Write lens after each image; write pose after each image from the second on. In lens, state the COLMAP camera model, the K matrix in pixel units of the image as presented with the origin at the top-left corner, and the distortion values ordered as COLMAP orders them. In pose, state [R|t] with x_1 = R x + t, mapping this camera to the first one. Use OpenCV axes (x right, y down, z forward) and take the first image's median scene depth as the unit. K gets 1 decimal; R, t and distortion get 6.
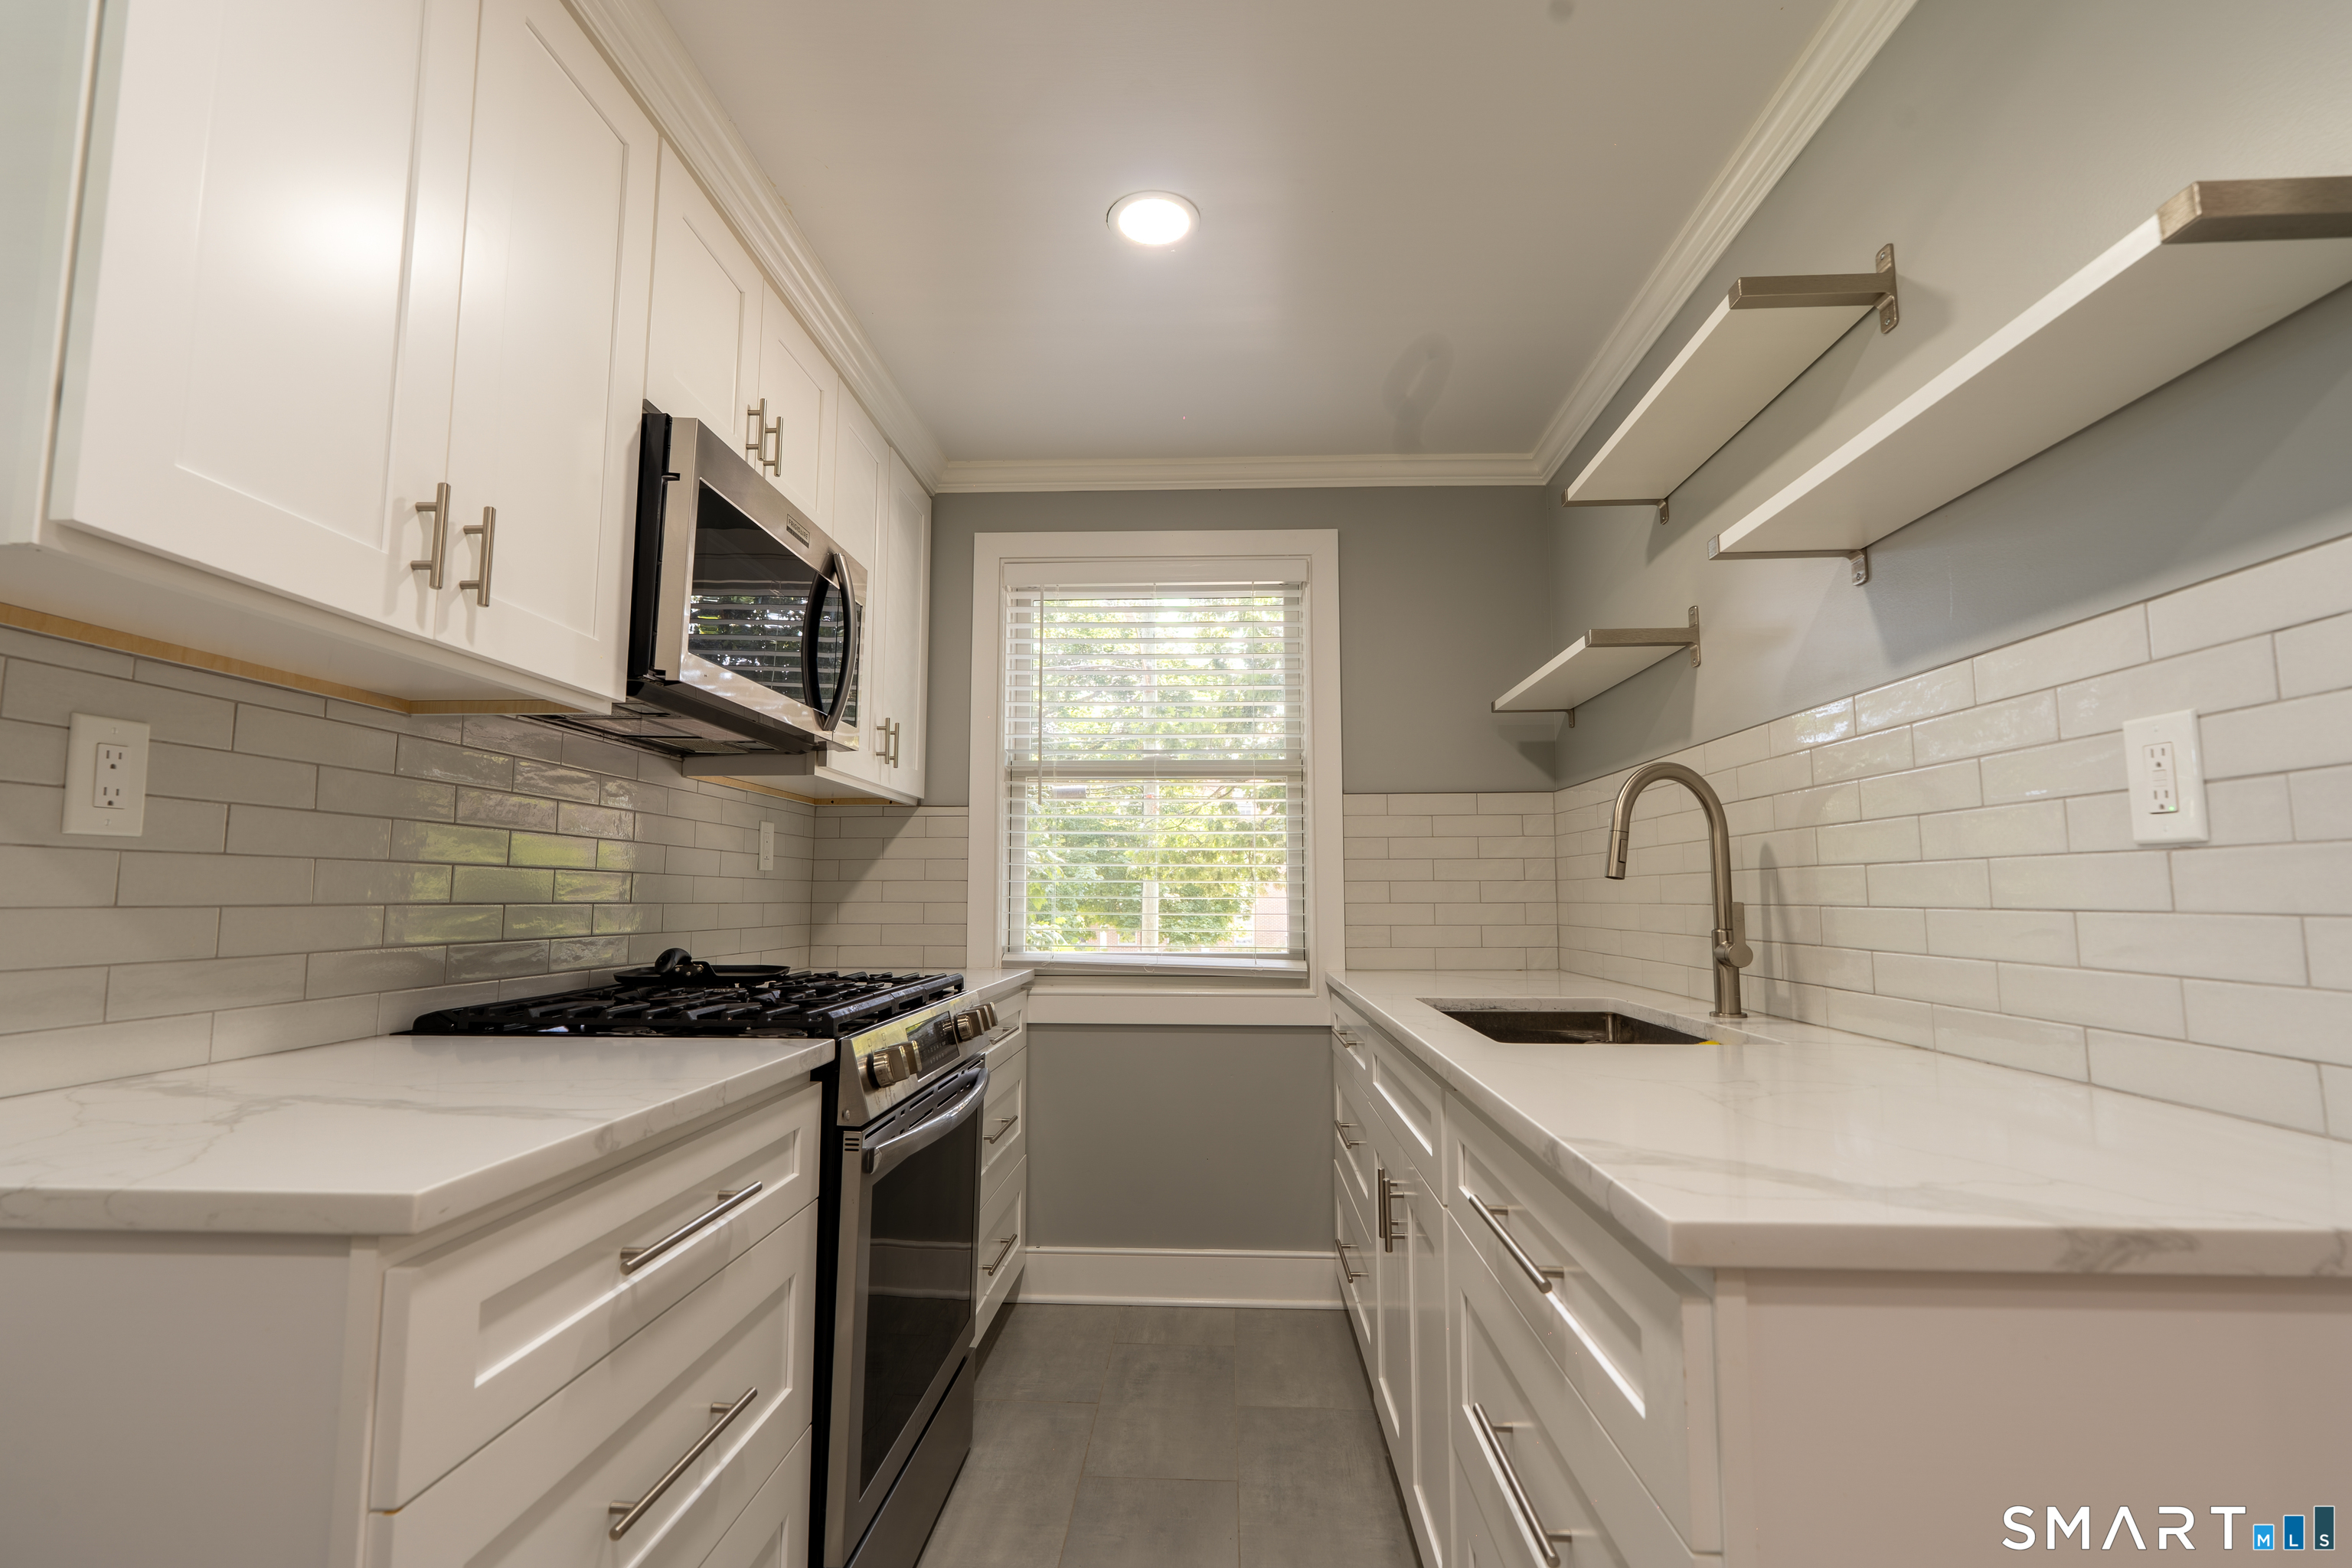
lens RADIAL K [[1070.6, 0, 1174.8], [0, 1070.6, 786.4], [0, 0, 1]] dist [-0.005194, 0.001389]
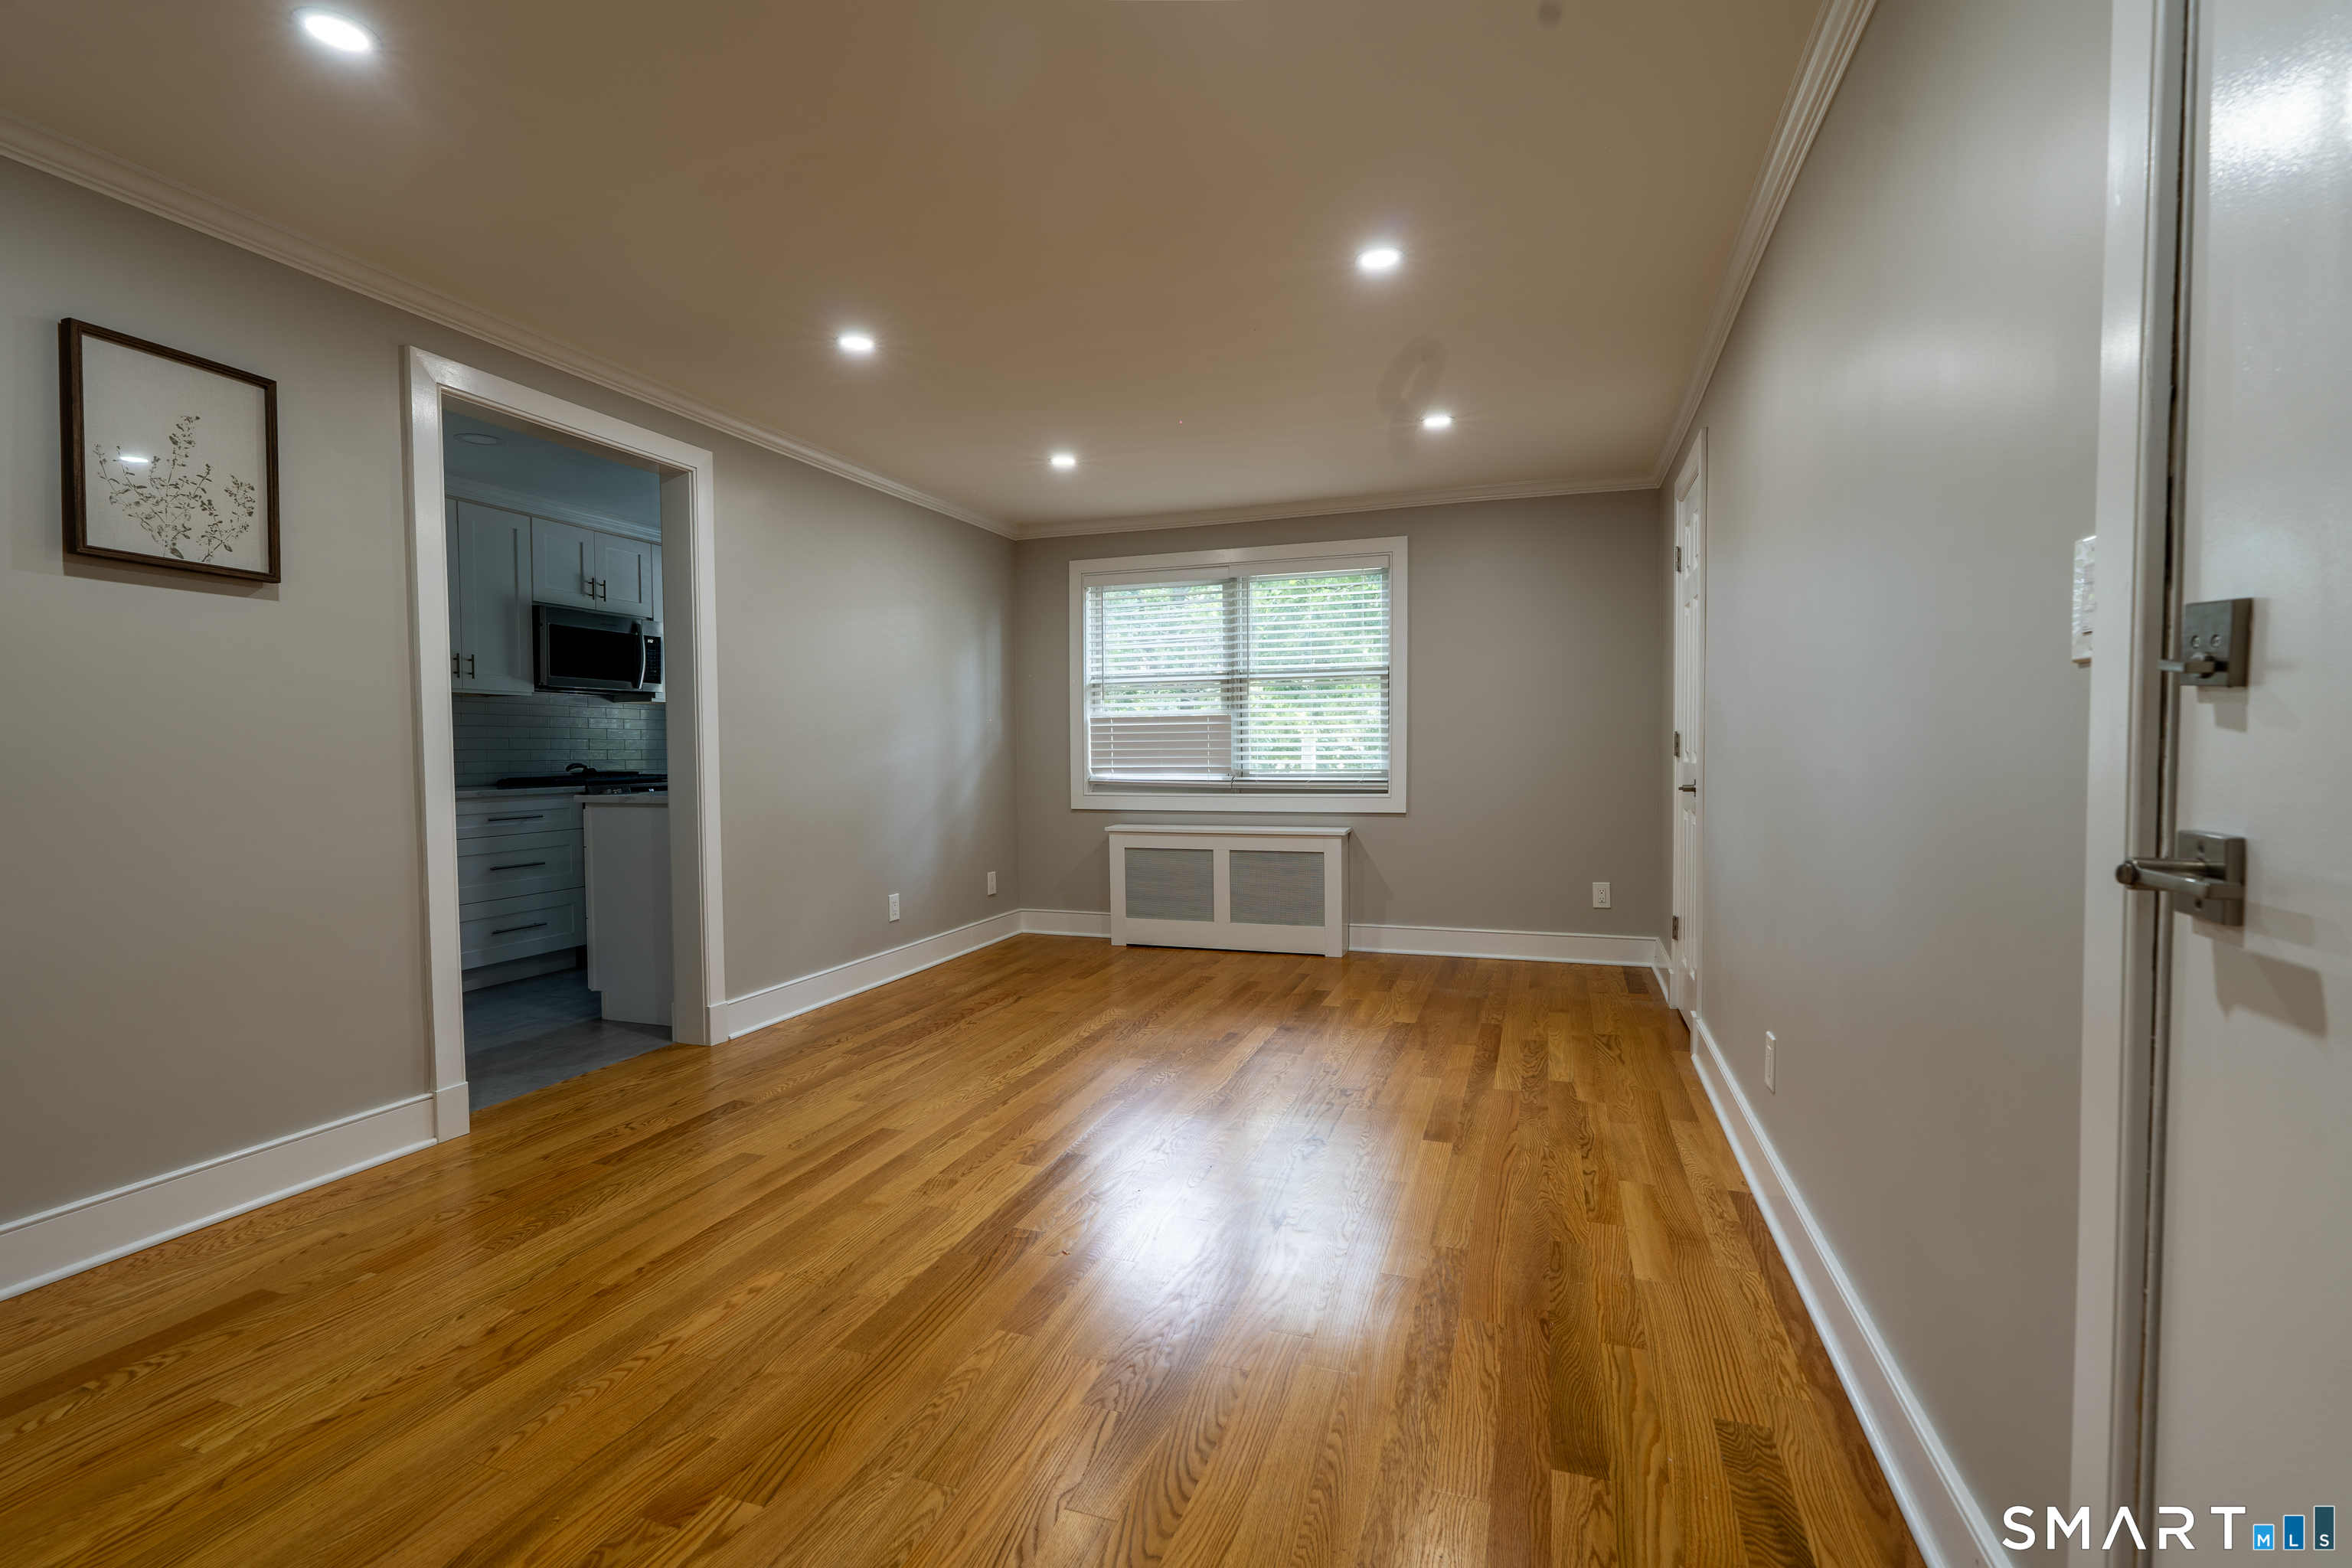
lens RADIAL K [[1070.6, 0, 1174.8], [0, 1070.6, 786.4], [0, 0, 1]] dist [-0.005194, 0.001389]
pose [[0.959549, 0.005437, -0.281490, 2.117113], [0.033061, 0.990720, 0.131837, -0.138294], [0.279595, -0.135810, 0.950464, -1.523388]]
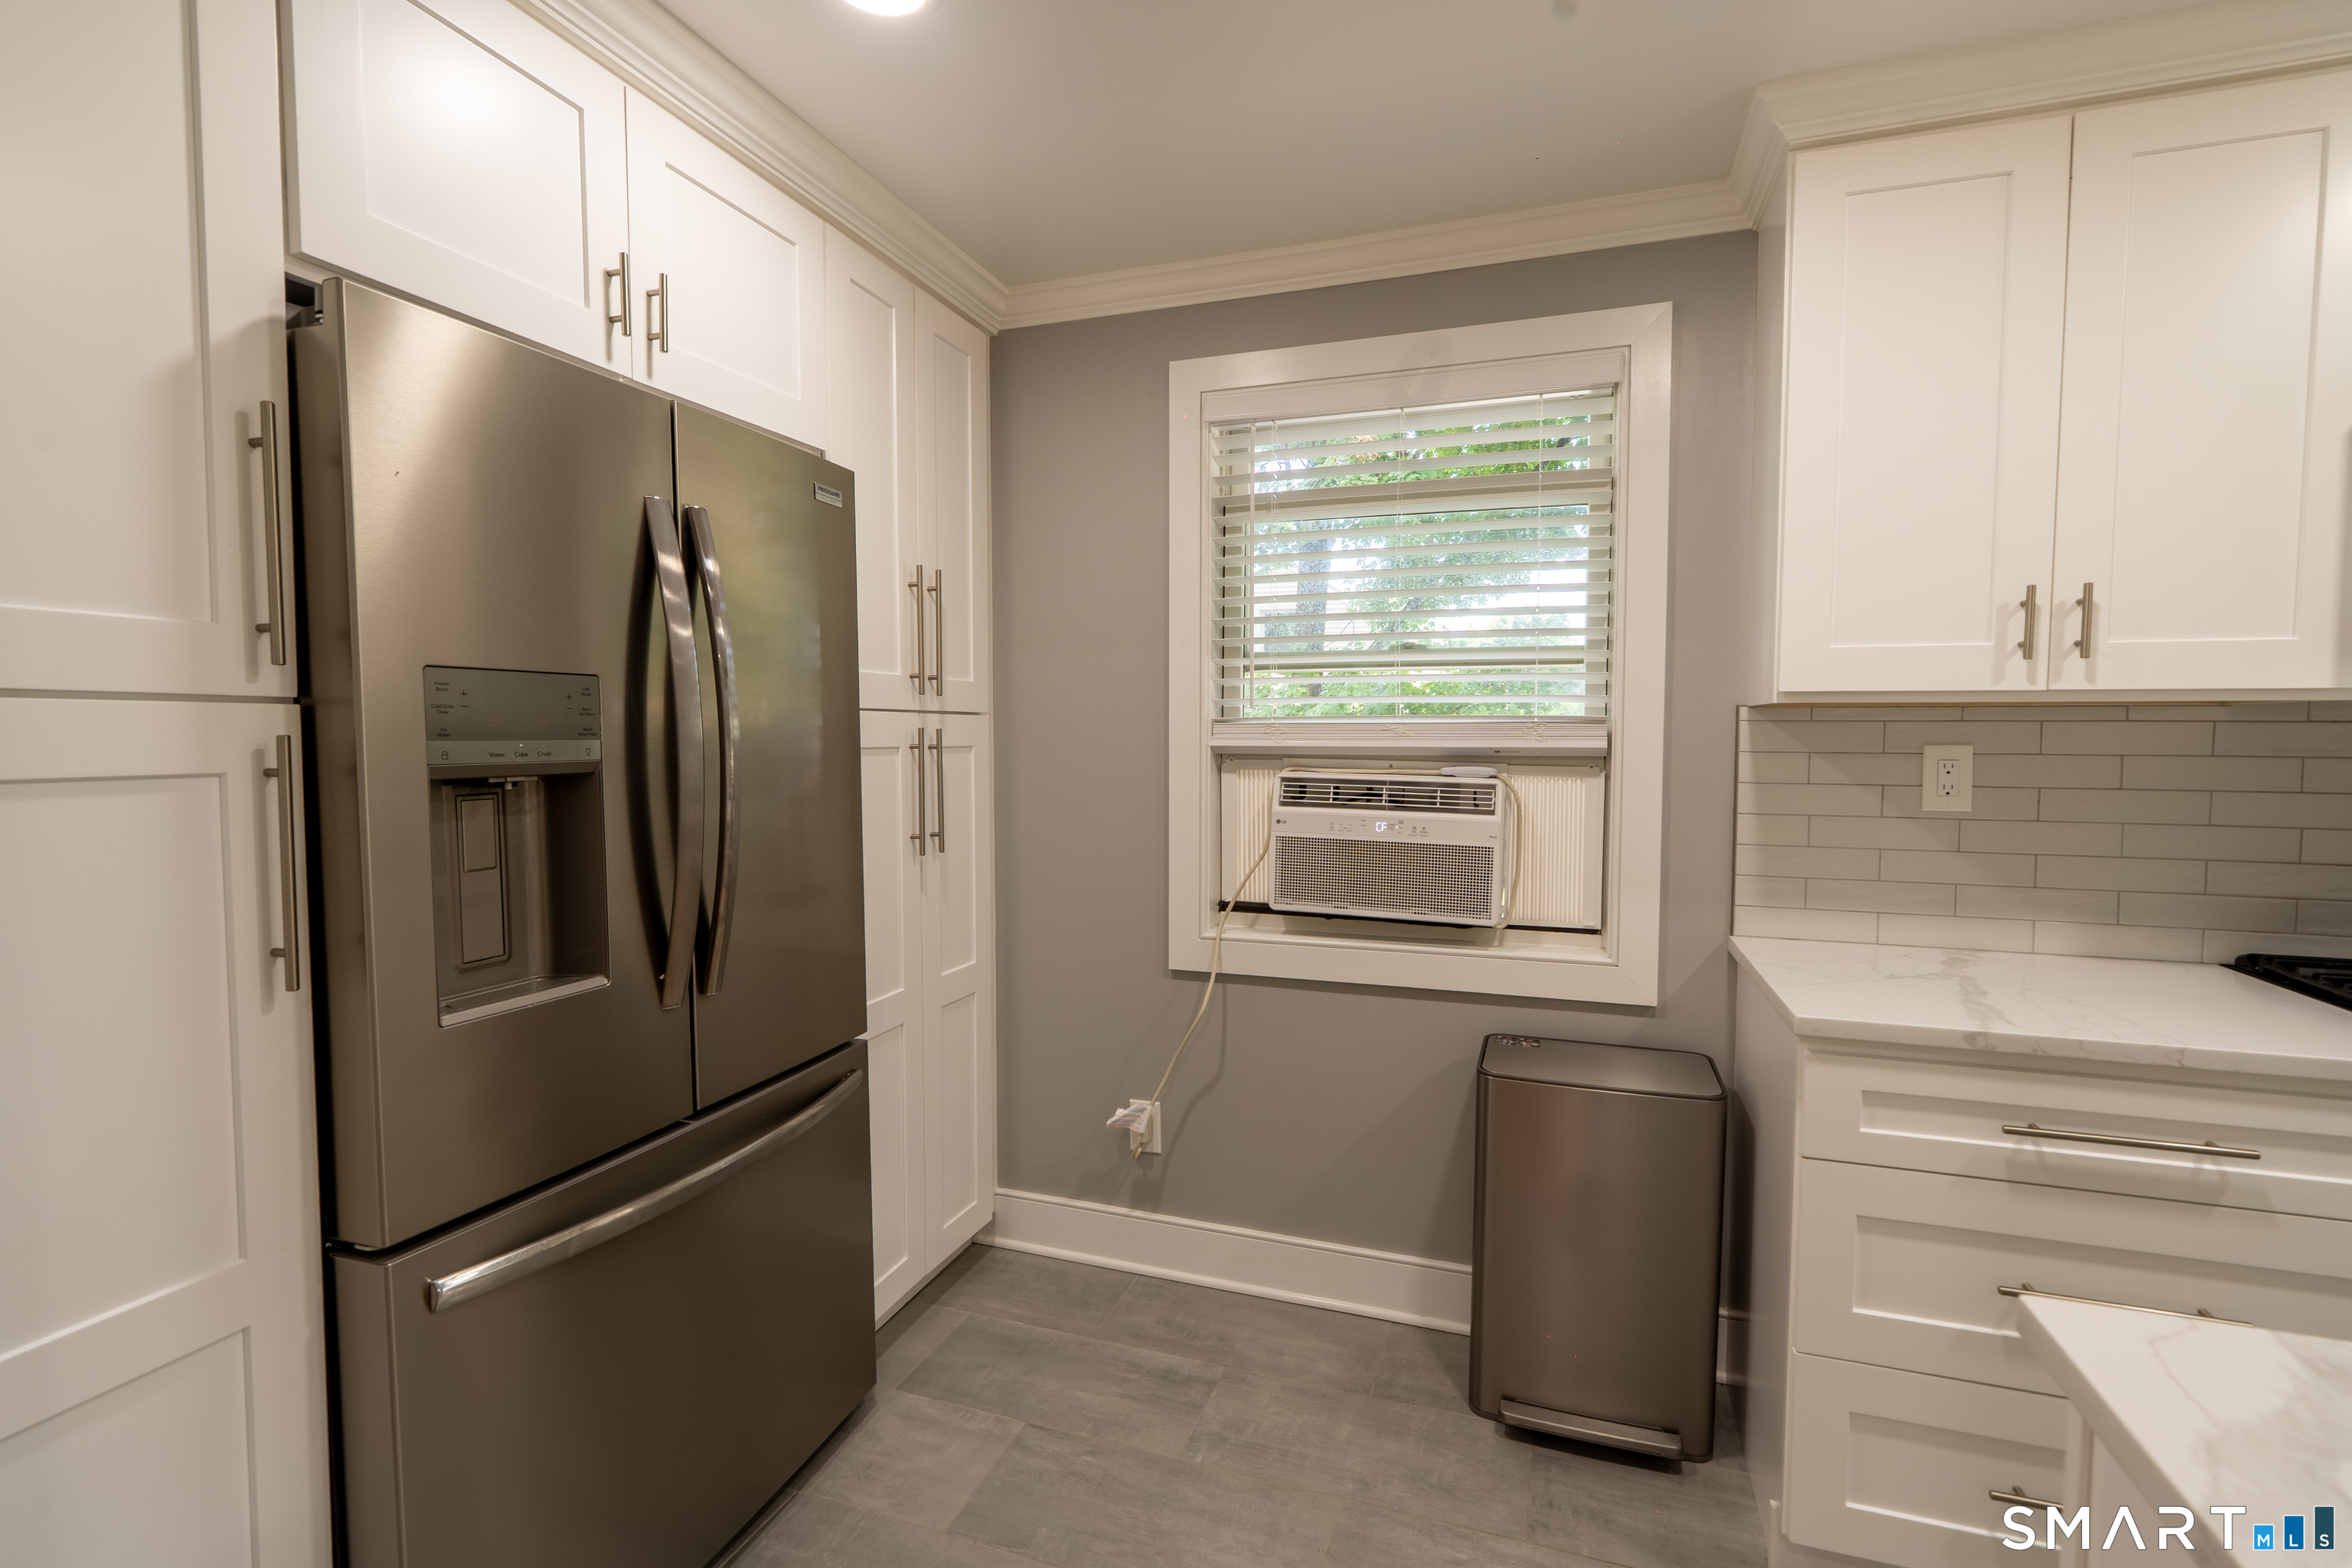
lens RADIAL K [[1079.8, 0, 1175.7], [0, 1079.8, 788.7], [0, 0, 1]] dist [-0.004837, 0.001740]
pose [[-0.286451, 0.049641, -0.956808, 0.662899], [0.093267, 0.995359, 0.023719, -0.094555], [0.953545, -0.082444, -0.289751, 0.183362]]
